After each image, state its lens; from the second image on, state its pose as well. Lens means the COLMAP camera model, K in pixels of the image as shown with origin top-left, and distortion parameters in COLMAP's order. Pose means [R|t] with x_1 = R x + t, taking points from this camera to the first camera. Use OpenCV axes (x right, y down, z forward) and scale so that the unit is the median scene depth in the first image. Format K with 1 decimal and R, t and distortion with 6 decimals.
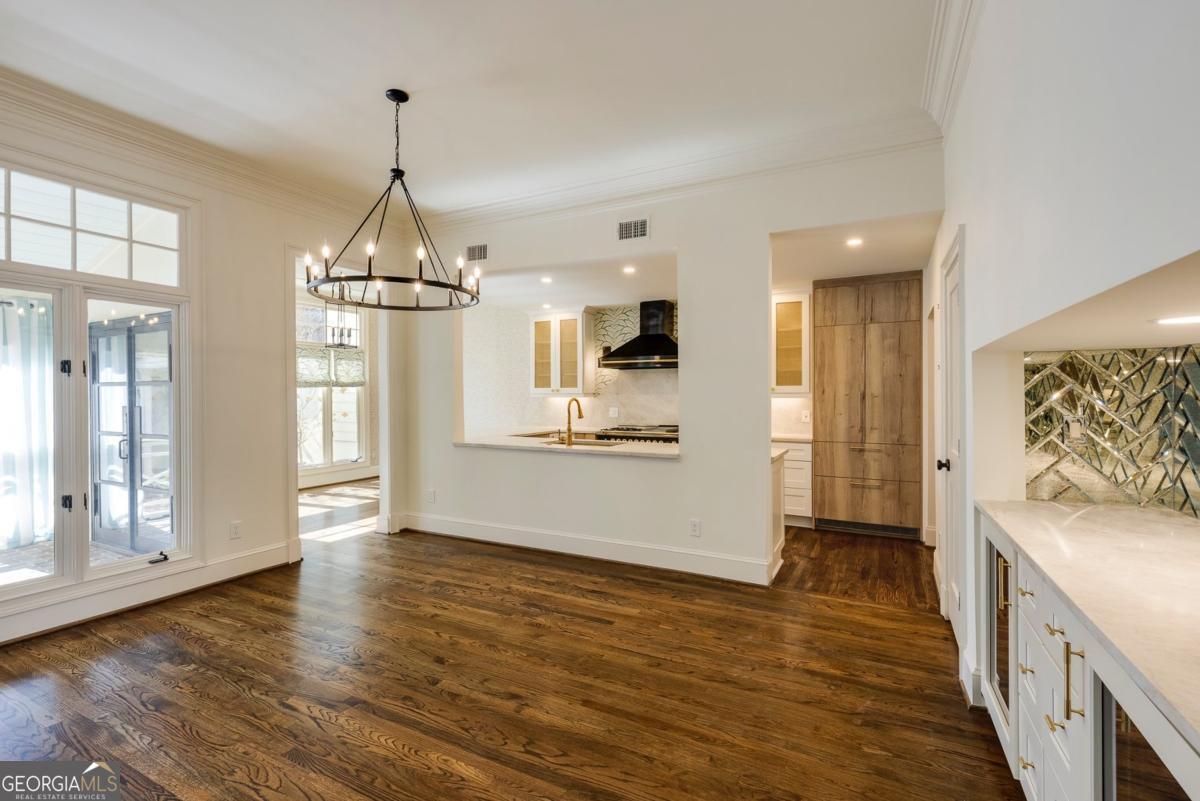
lens RADIAL K [[540.9, 0, 604.1], [0, 540.9, 395.7], [0, 0, 1]] dist [0.004404, -0.000525]
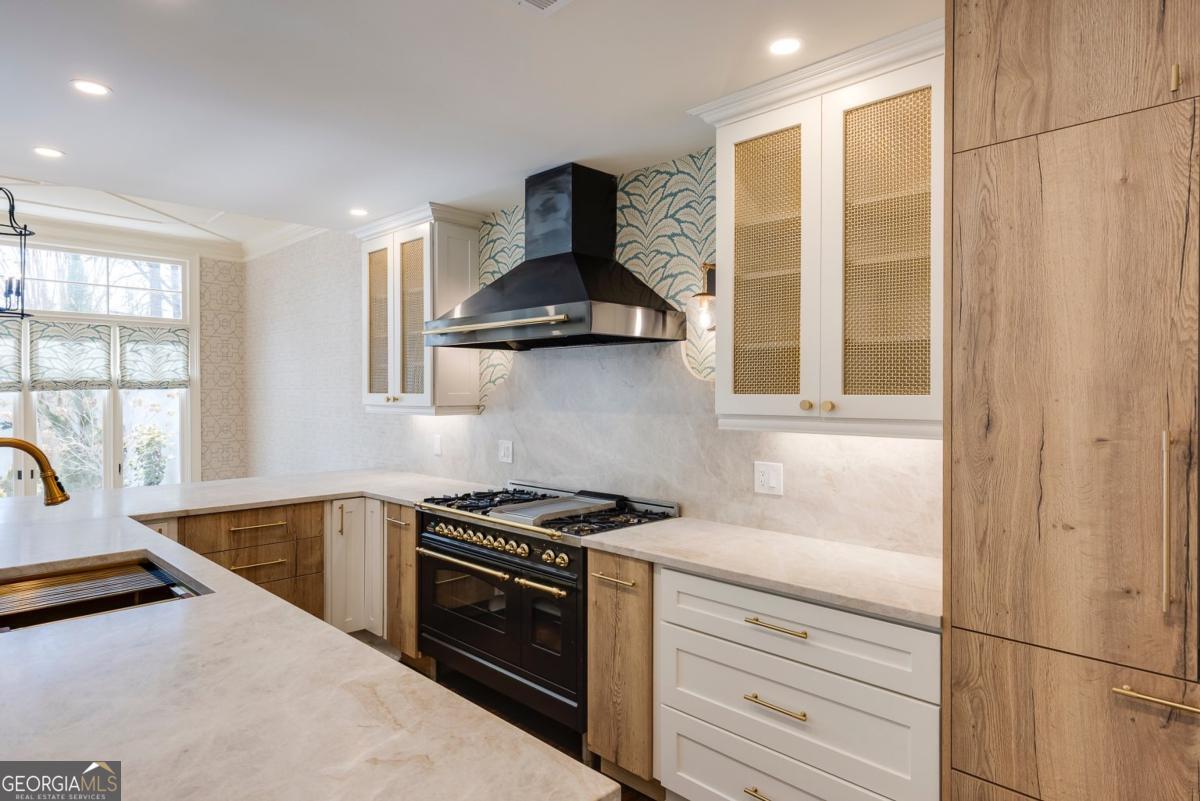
lens RADIAL K [[691.1, 0, 602.4], [0, 691.1, 396.0], [0, 0, 1]] dist [0.004770, 0.003238]
pose [[0.955775, 0.003336, -0.294081, 0.259287], [-0.002354, 0.999990, 0.003693, -0.015559], [0.294091, -0.002838, 0.955773, 0.515915]]
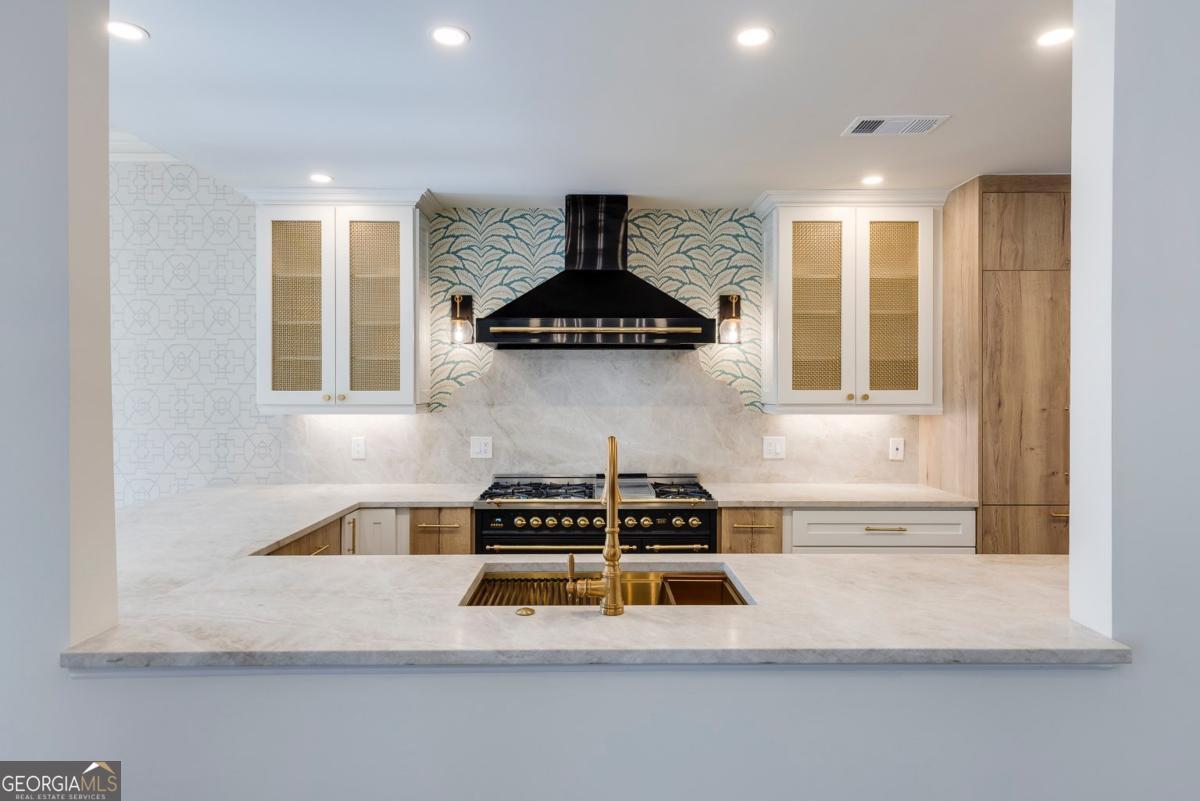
lens RADIAL K [[691.1, 0, 603.2], [0, 691.1, 391.0], [0, 0, 1]] dist [0.004770, 0.003238]
pose [[0.883128, -0.001702, 0.469128, -0.161468], [0.001031, 0.999998, 0.001687, -0.015786], [-0.469130, -0.001006, 0.883128, 0.477828]]
